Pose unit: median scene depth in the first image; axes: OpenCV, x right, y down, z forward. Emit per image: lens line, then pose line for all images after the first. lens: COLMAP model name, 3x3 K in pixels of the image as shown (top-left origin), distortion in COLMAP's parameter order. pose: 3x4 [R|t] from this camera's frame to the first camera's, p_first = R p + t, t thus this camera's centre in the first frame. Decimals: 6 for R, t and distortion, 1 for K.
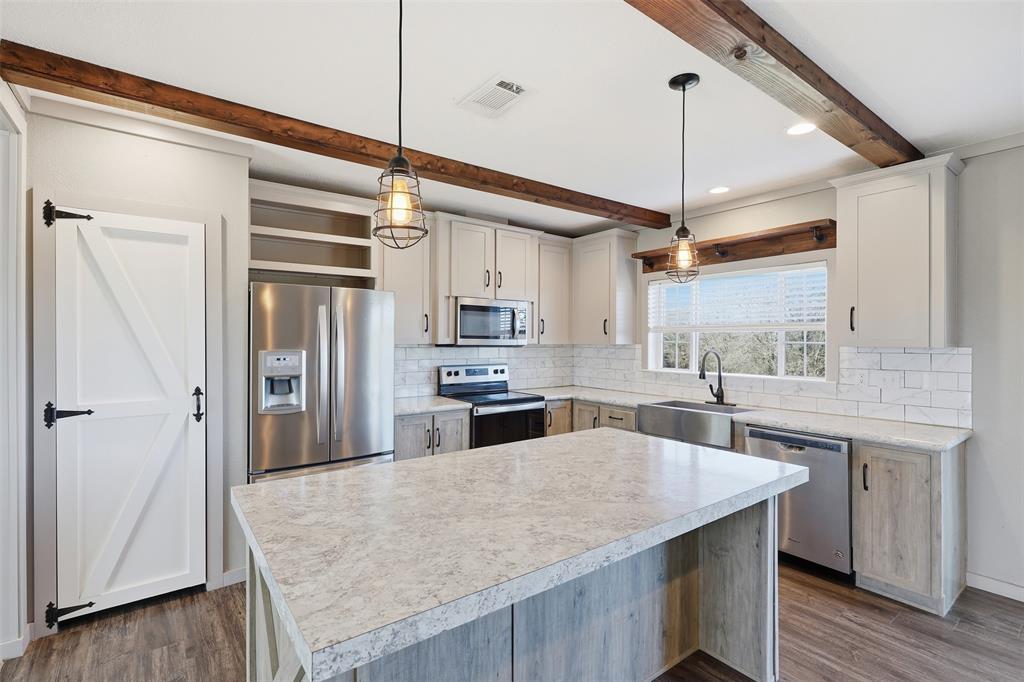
lens RADIAL K [[472.4, 0, 512.5], [0, 472.4, 340.4], [0, 0, 1]] dist [-0.003752, -0.000788]
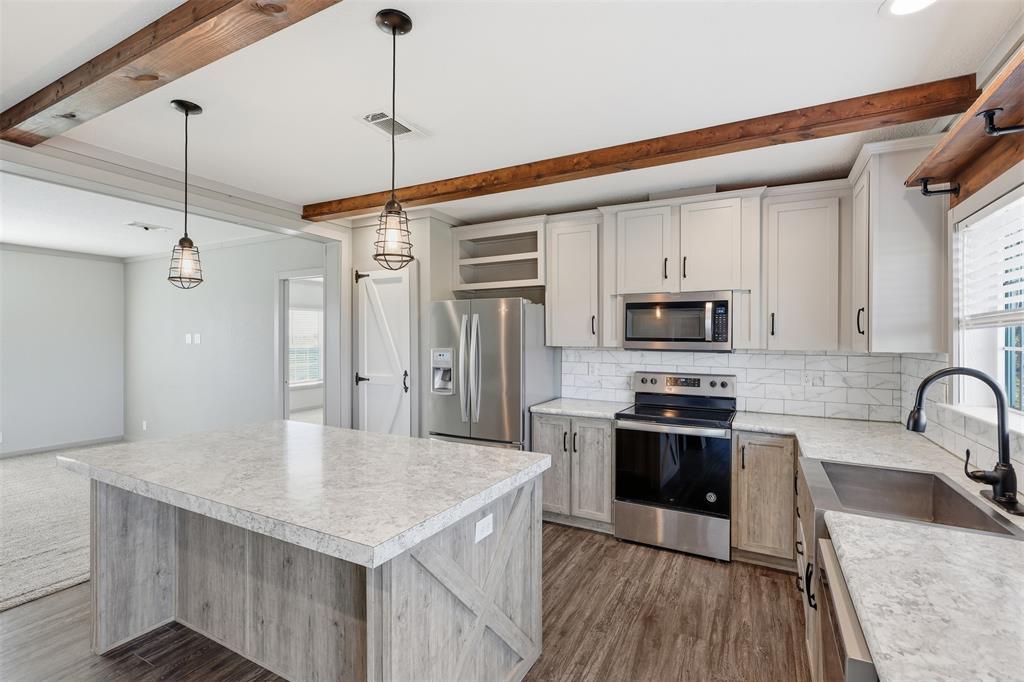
lens RADIAL K [[472.4, 0, 520.2], [0, 472.4, 340.9], [0, 0, 1]] dist [-0.003752, -0.000788]
pose [[0.424049, -0.000361, -0.905639, 0.636967], [-0.008234, 0.999957, -0.004254, 0.001250], [0.905602, 0.009261, 0.424028, 0.457531]]
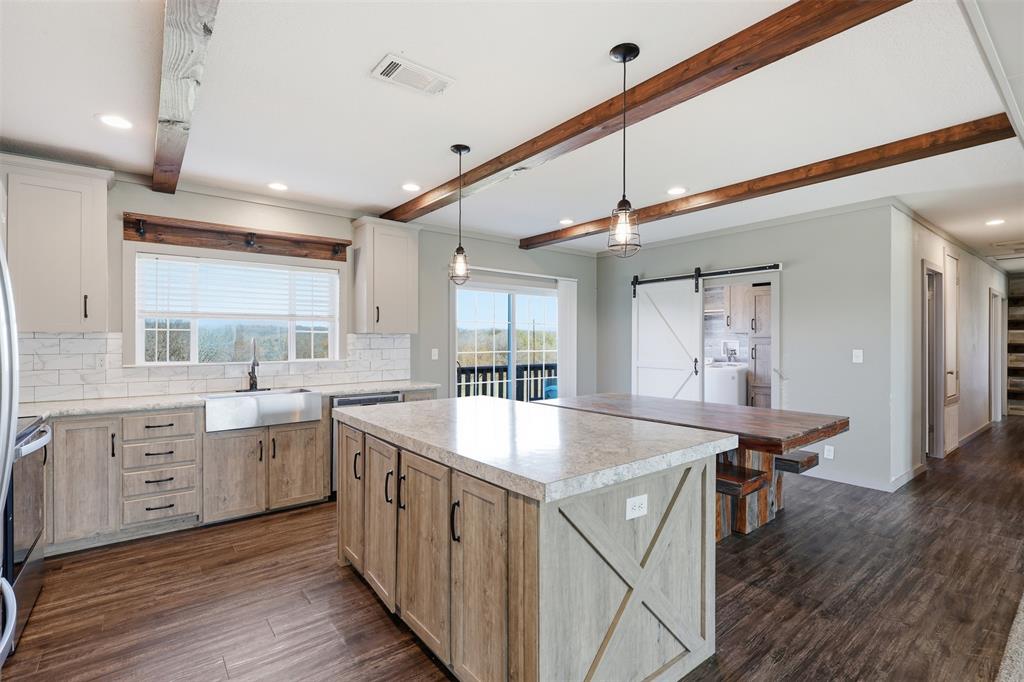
lens RADIAL K [[472.4, 0, 519.3], [0, 472.4, 343.1], [0, 0, 1]] dist [-0.003752, -0.000788]
pose [[-0.036783, -0.007019, 0.999299, -0.603086], [0.005650, 0.999958, 0.007232, 0.027762], [-0.999307, 0.005912, -0.036742, 0.463083]]
